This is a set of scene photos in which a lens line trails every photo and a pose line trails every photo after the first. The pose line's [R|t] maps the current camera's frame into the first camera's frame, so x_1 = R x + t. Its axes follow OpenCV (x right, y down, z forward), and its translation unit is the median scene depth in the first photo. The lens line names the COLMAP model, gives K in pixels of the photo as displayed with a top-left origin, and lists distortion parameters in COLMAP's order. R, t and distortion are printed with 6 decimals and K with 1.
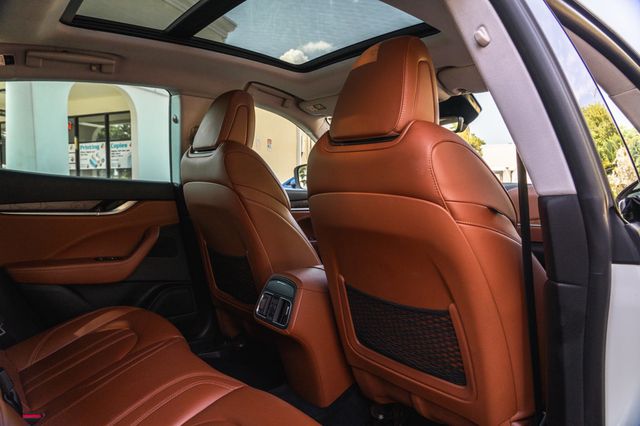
lens RADIAL K [[435.0, 0, 320.0], [0, 435.0, 213.0], [0, 0, 1]] dist [-0.019833, 0.005702]
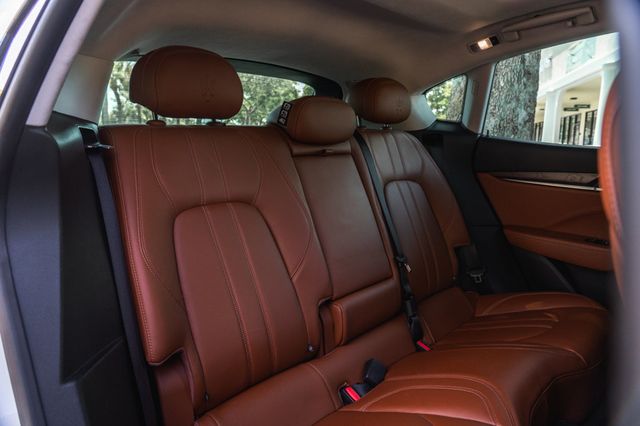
lens RADIAL K [[435.0, 0, 320.0], [0, 435.0, 213.0], [0, 0, 1]] dist [-0.019833, 0.005702]
pose [[0.098666, 0.154904, -0.982990, 0.324080], [-0.066327, 0.986637, 0.148822, -0.047745], [0.992908, 0.050515, 0.107622, 0.388087]]
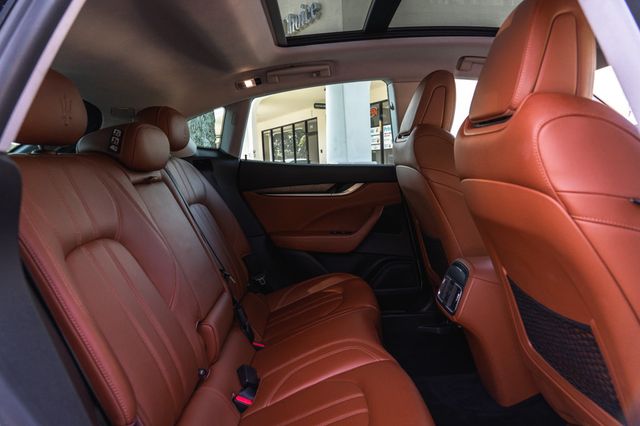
lens RADIAL K [[435.0, 0, 320.0], [0, 435.0, 213.0], [0, 0, 1]] dist [-0.019833, 0.005702]
pose [[0.772725, 0.029979, -0.634032, 0.247630], [0.010487, 0.998145, 0.059976, -0.022038], [0.634654, -0.052994, 0.770977, 0.051600]]
